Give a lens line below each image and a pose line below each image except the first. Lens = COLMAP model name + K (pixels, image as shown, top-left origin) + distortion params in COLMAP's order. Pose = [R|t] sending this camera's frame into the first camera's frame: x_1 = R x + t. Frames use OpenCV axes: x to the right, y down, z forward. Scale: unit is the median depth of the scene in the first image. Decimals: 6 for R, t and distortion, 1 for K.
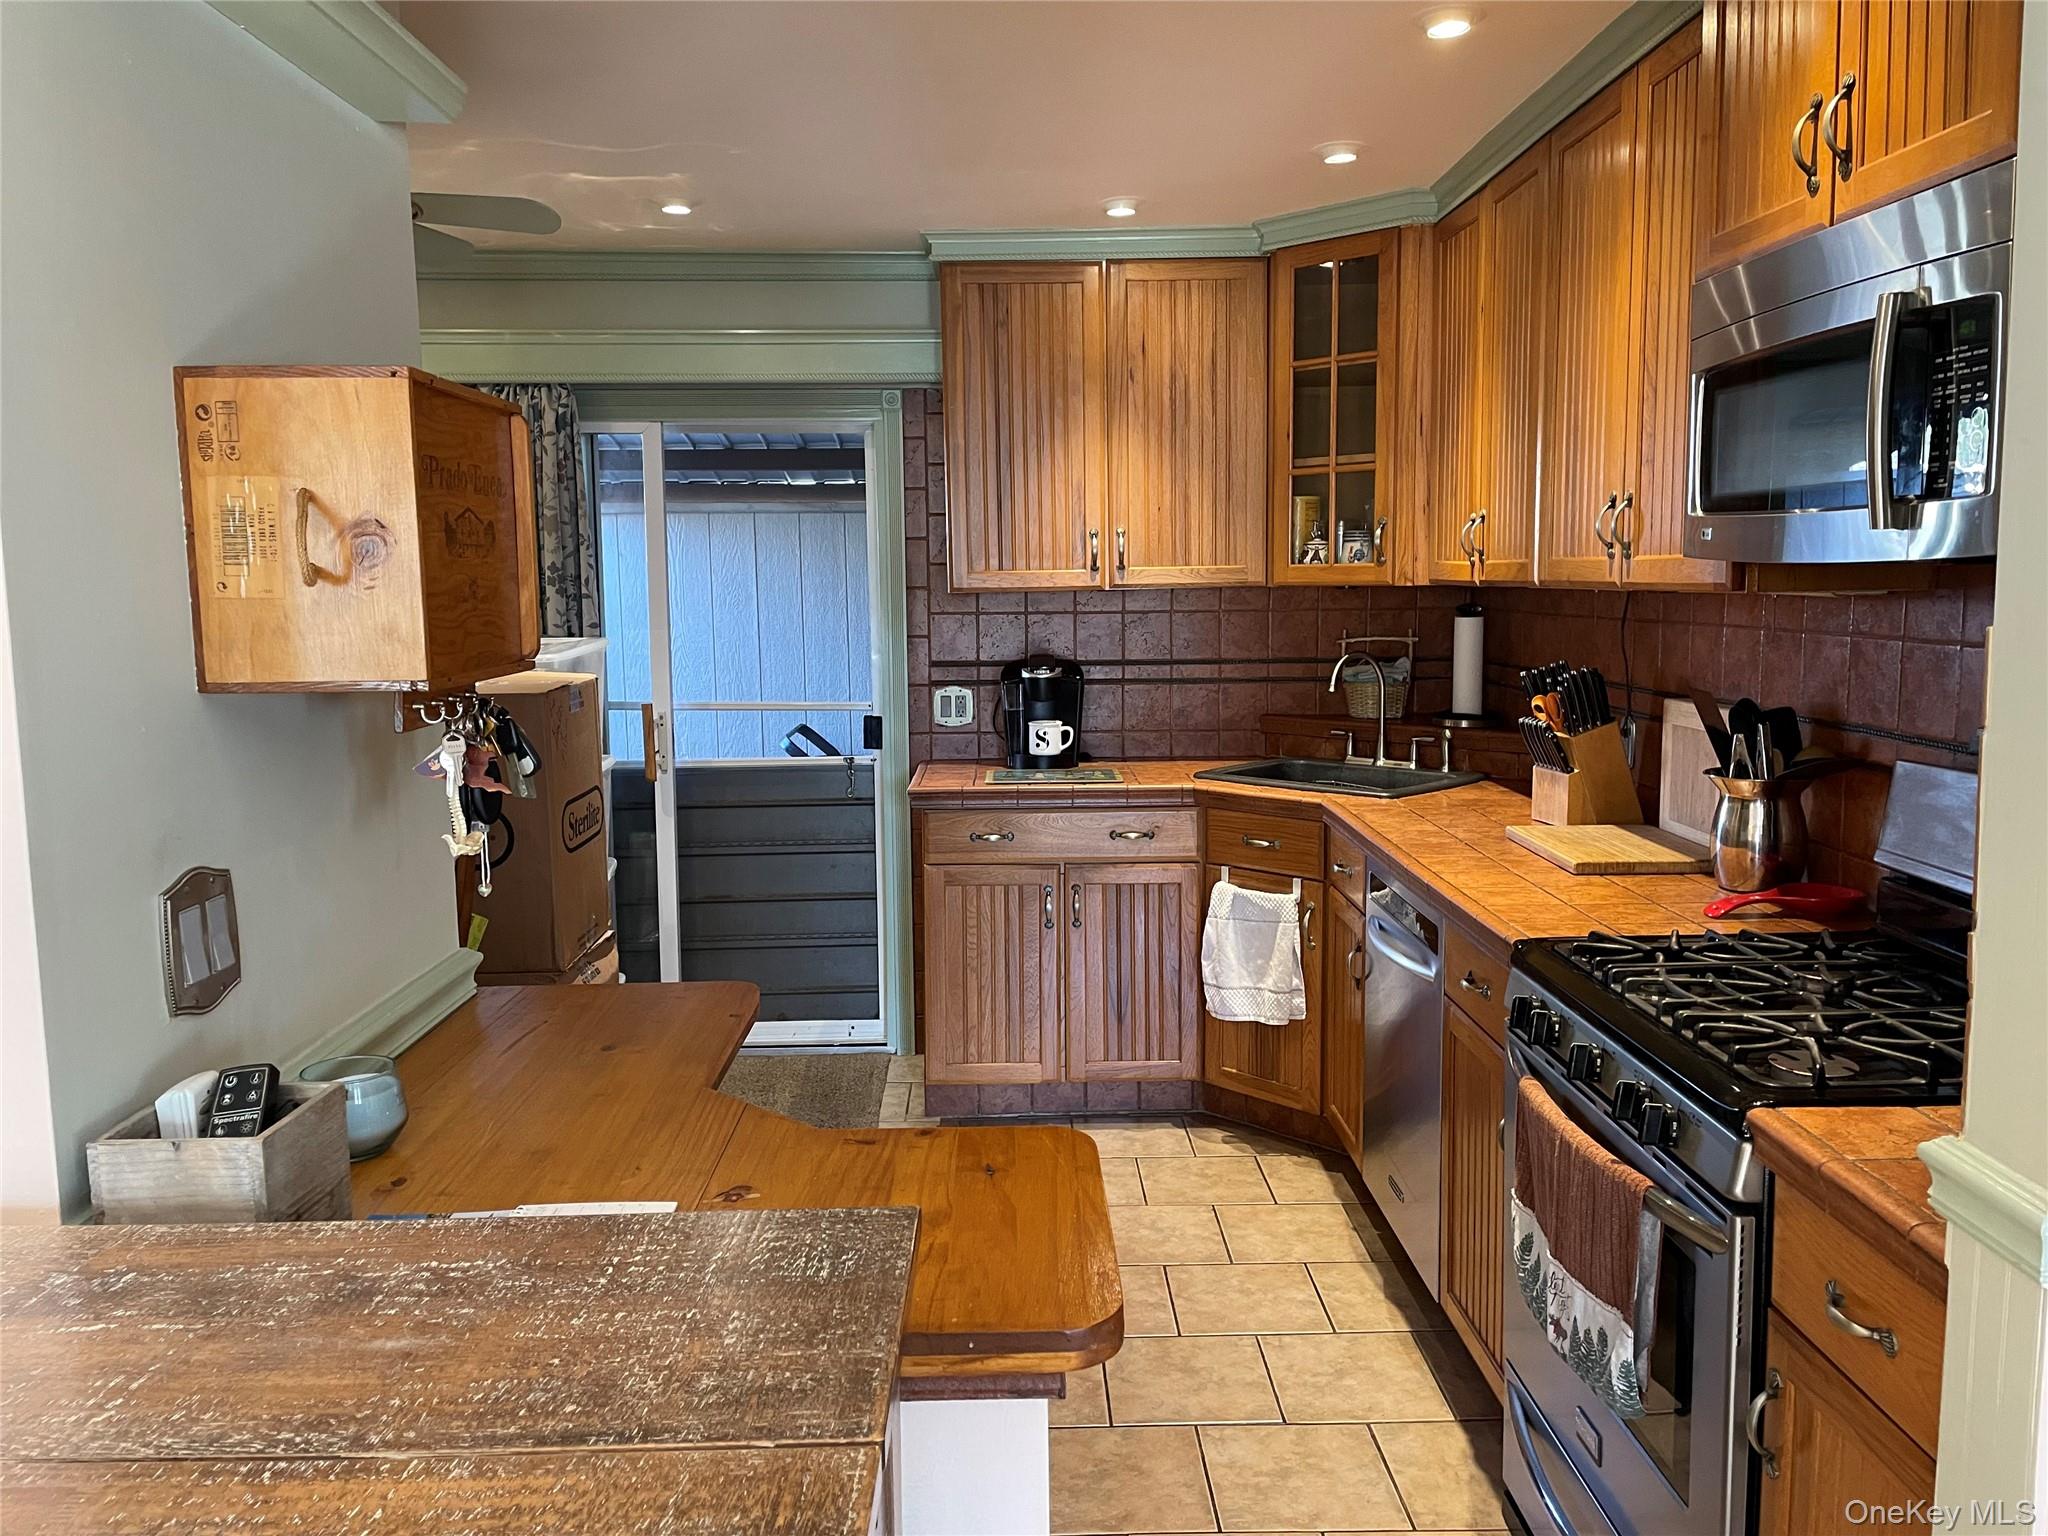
lens RADIAL K [[1543.3, 0, 1034.4], [0, 1543.3, 760.7], [0, 0, 1]] dist [0.081338, -0.098951]
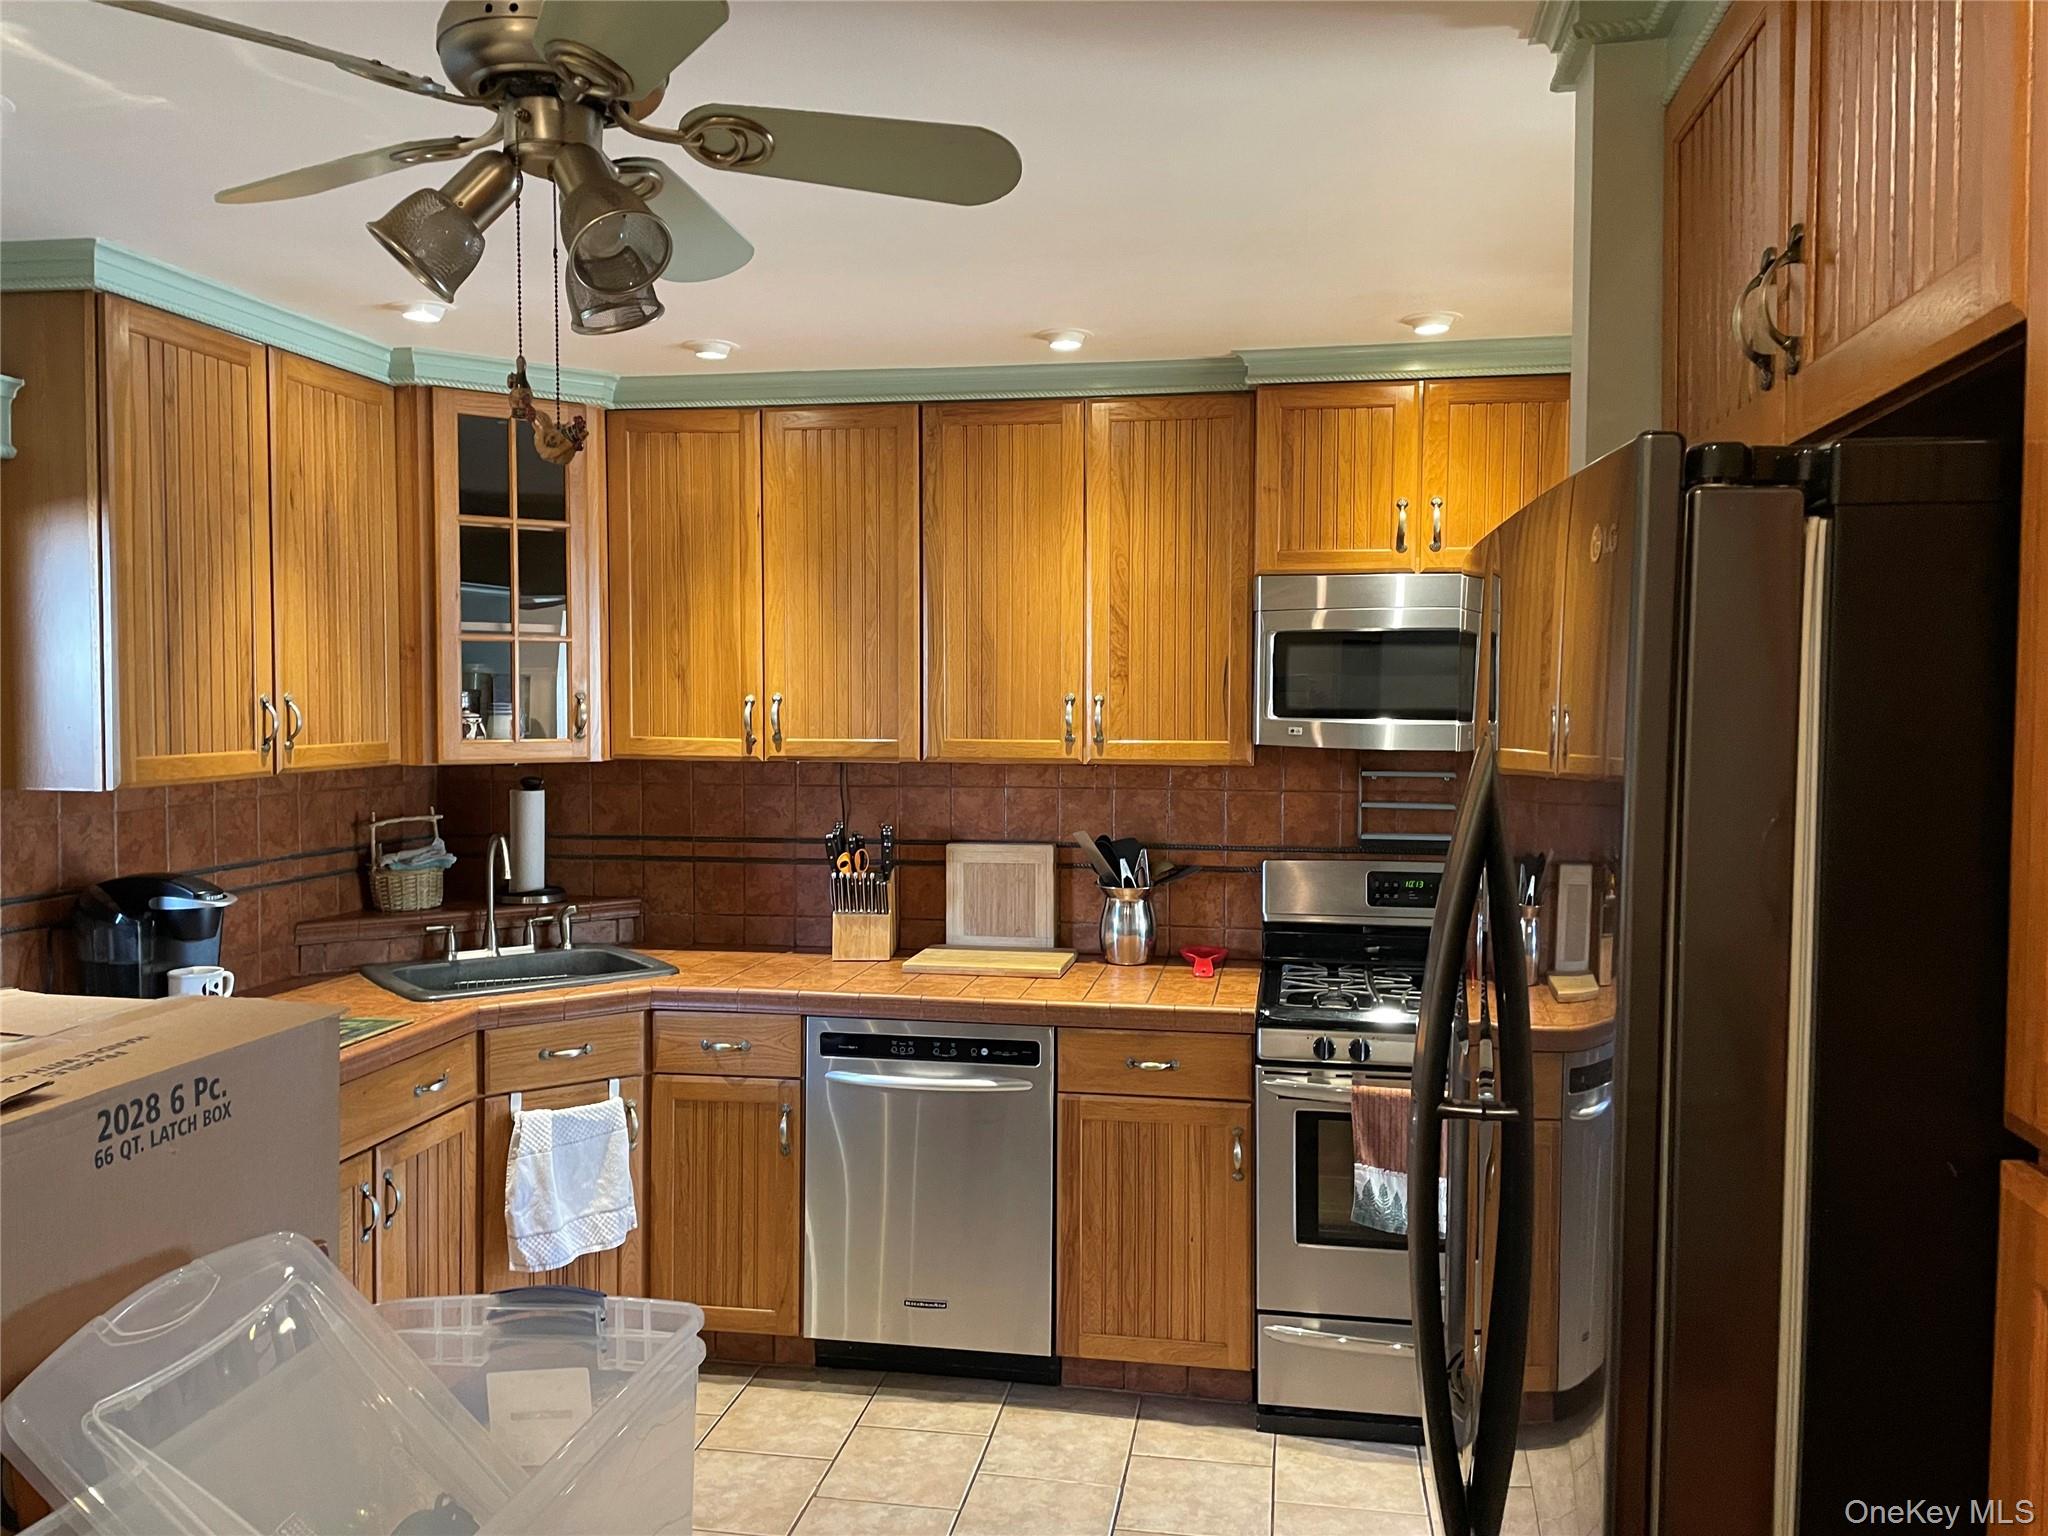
lens RADIAL K [[1543.3, 0, 1037.6], [0, 1543.3, 758.7], [0, 0, 1]] dist [0.081338, -0.098951]
pose [[0.173547, -0.029575, 0.984381, -0.644460], [0.116013, 0.993203, 0.009387, -0.086632], [-0.977969, 0.112572, 0.175798, 0.525158]]
